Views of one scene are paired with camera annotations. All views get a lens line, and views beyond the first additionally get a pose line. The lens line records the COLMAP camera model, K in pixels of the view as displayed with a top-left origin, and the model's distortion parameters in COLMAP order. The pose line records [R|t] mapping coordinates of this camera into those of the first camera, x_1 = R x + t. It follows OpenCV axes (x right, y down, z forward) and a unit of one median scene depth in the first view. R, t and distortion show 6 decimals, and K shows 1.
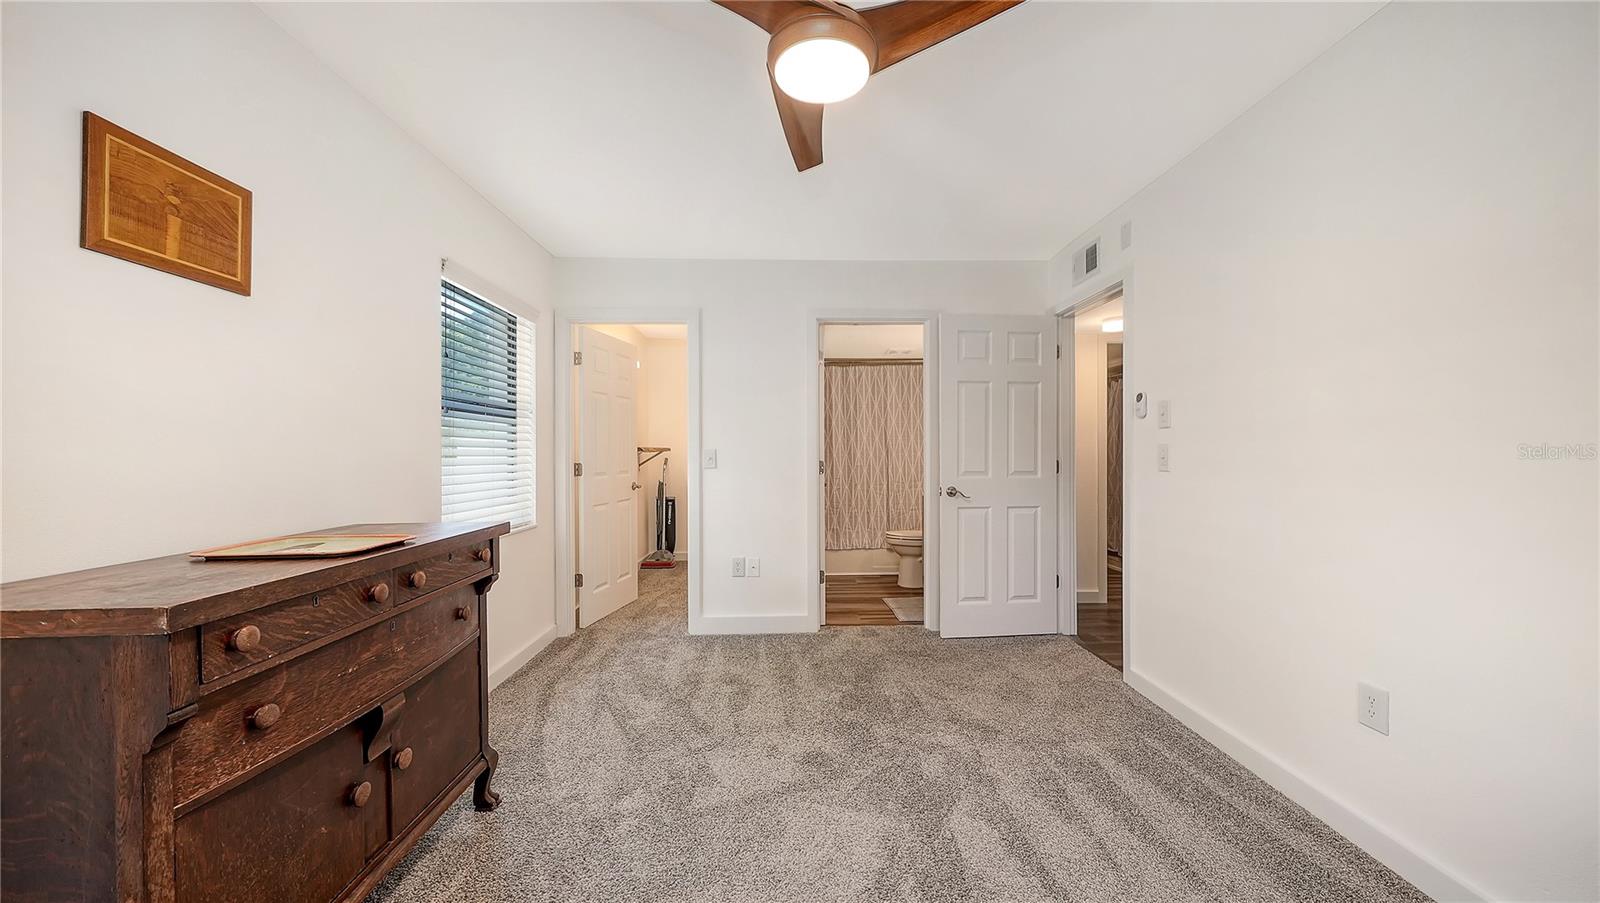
lens RADIAL K [[559.5, 0, 802.7], [0, 559.5, 452.4], [0, 0, 1]] dist [-0.014161, -0.000297]
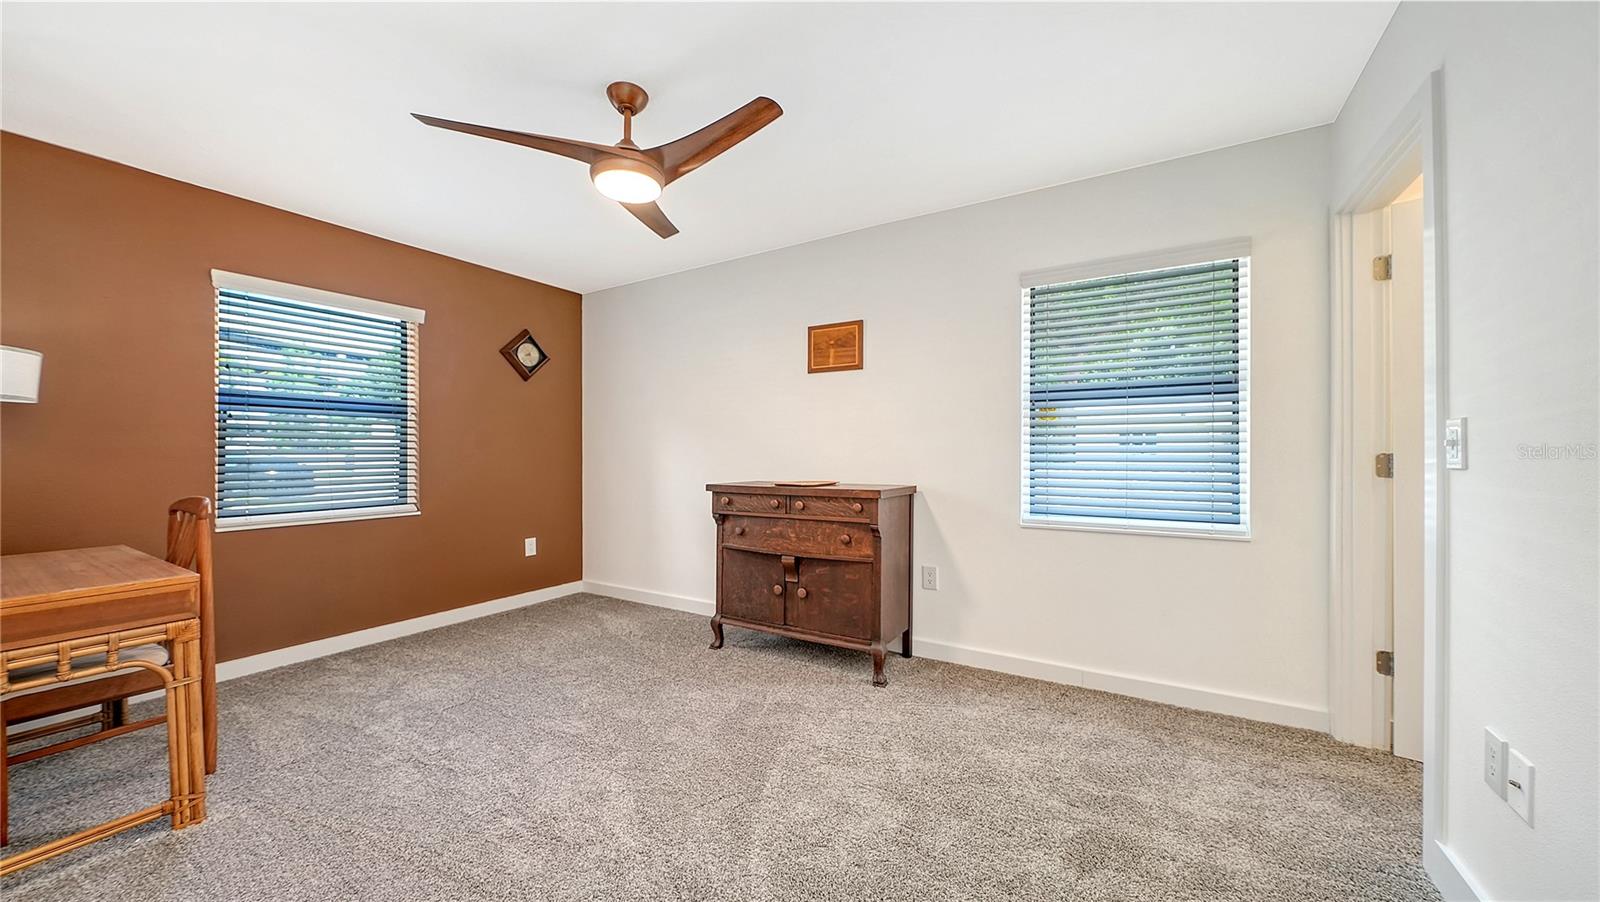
lens RADIAL K [[559.5, 0, 794.8], [0, 559.5, 454.4], [0, 0, 1]] dist [-0.014161, -0.000297]
pose [[-0.545997, 0.009842, -0.837729, 0.363483], [0.004062, 0.999950, 0.009101, 0.009189], [0.837777, 0.001566, -0.546010, 0.754661]]
